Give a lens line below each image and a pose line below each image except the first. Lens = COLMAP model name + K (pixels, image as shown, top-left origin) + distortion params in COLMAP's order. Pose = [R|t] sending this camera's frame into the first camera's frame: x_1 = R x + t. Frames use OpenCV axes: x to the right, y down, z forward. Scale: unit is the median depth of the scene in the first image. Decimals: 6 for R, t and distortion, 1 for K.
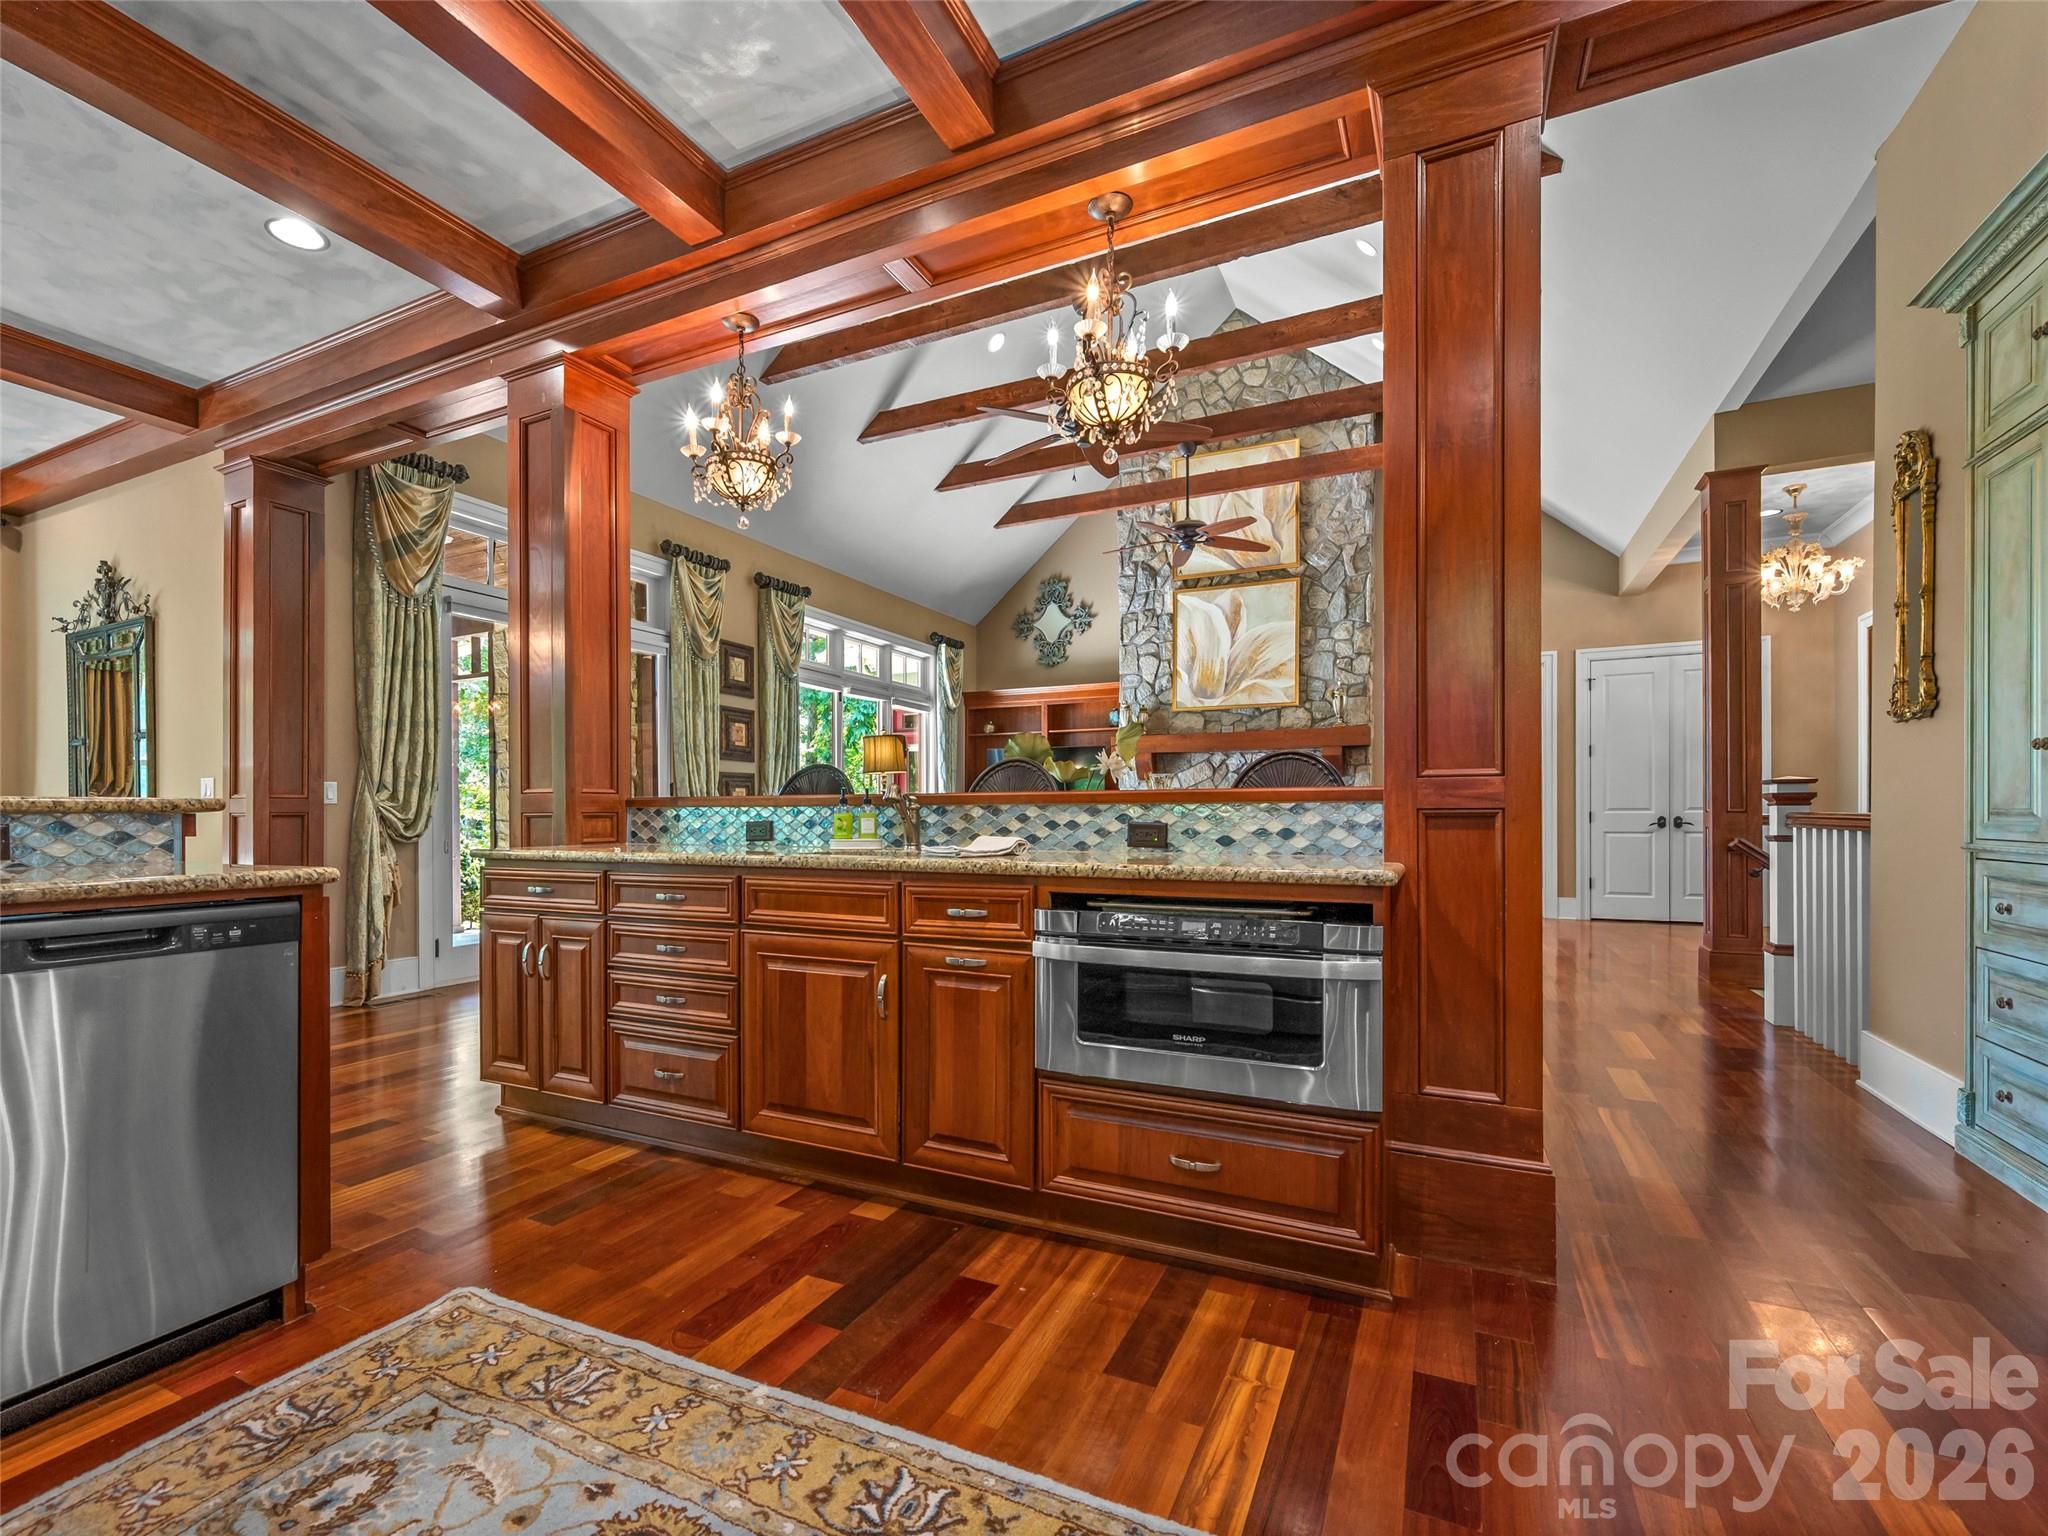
lens RADIAL K [[920.1, 0, 989.7], [0, 920.1, 821.0], [0, 0, 1]] dist [0.004016, -0.001499]
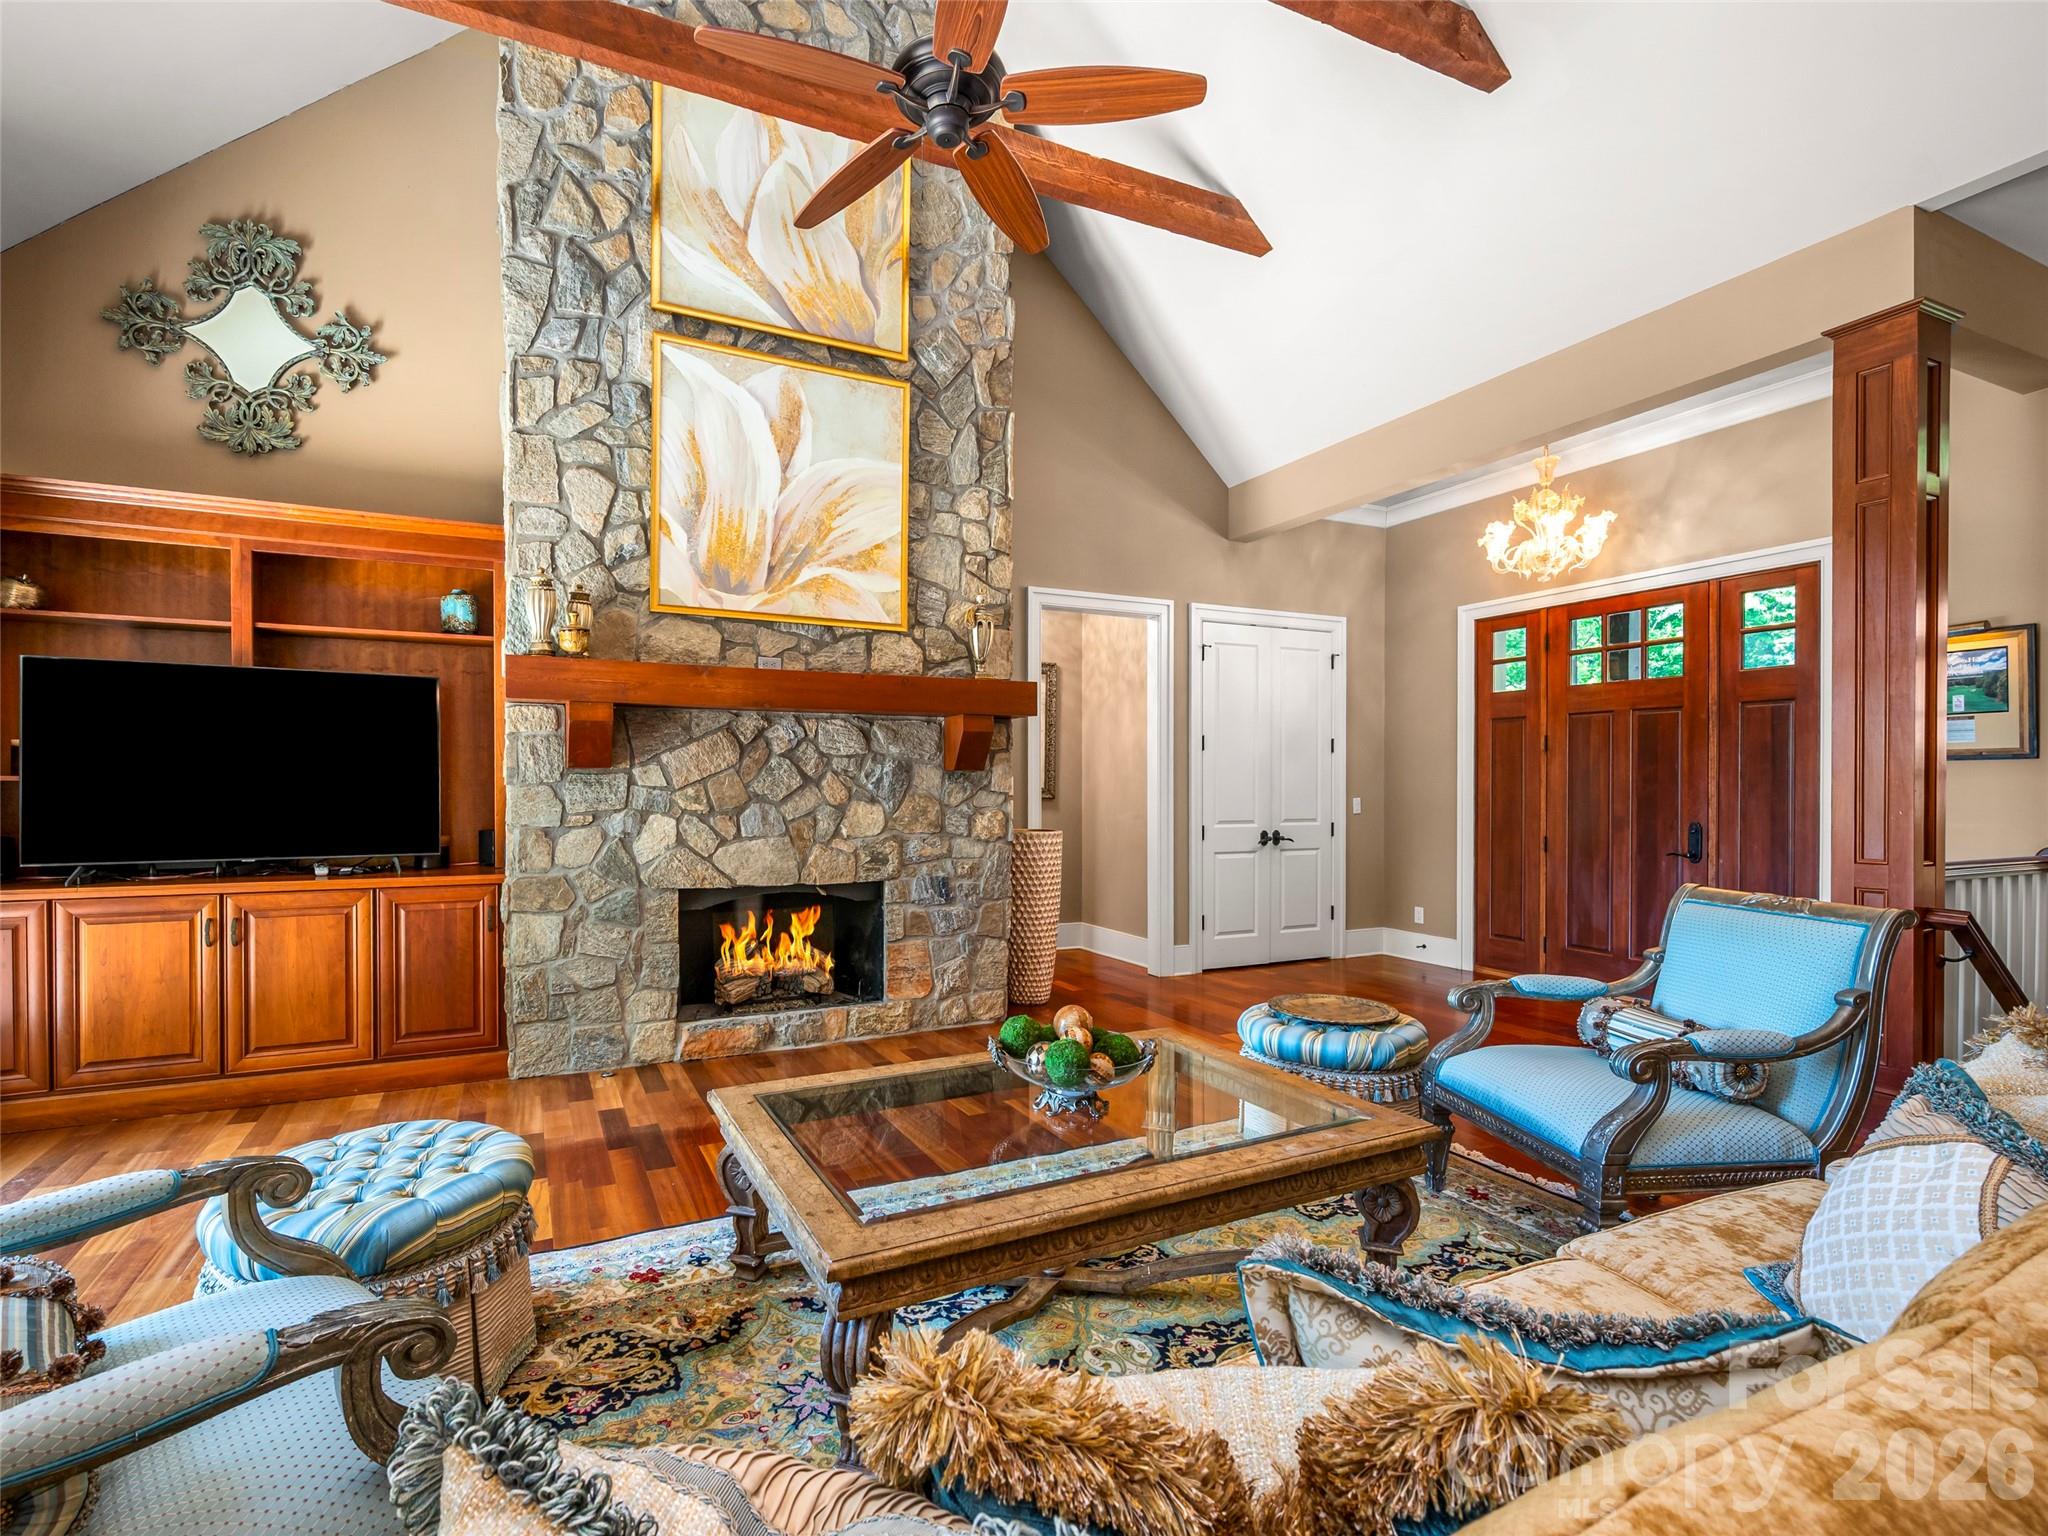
lens RADIAL K [[920.1, 0, 924.2], [0, 920.1, 787.1], [0, 0, 1]] dist [0.004016, -0.001499]
pose [[0.644274, 0.000908, 0.764794, -0.049761], [0.003902, 0.999982, -0.004474, -0.035313], [-0.764784, 0.005867, 0.644260, 0.645470]]
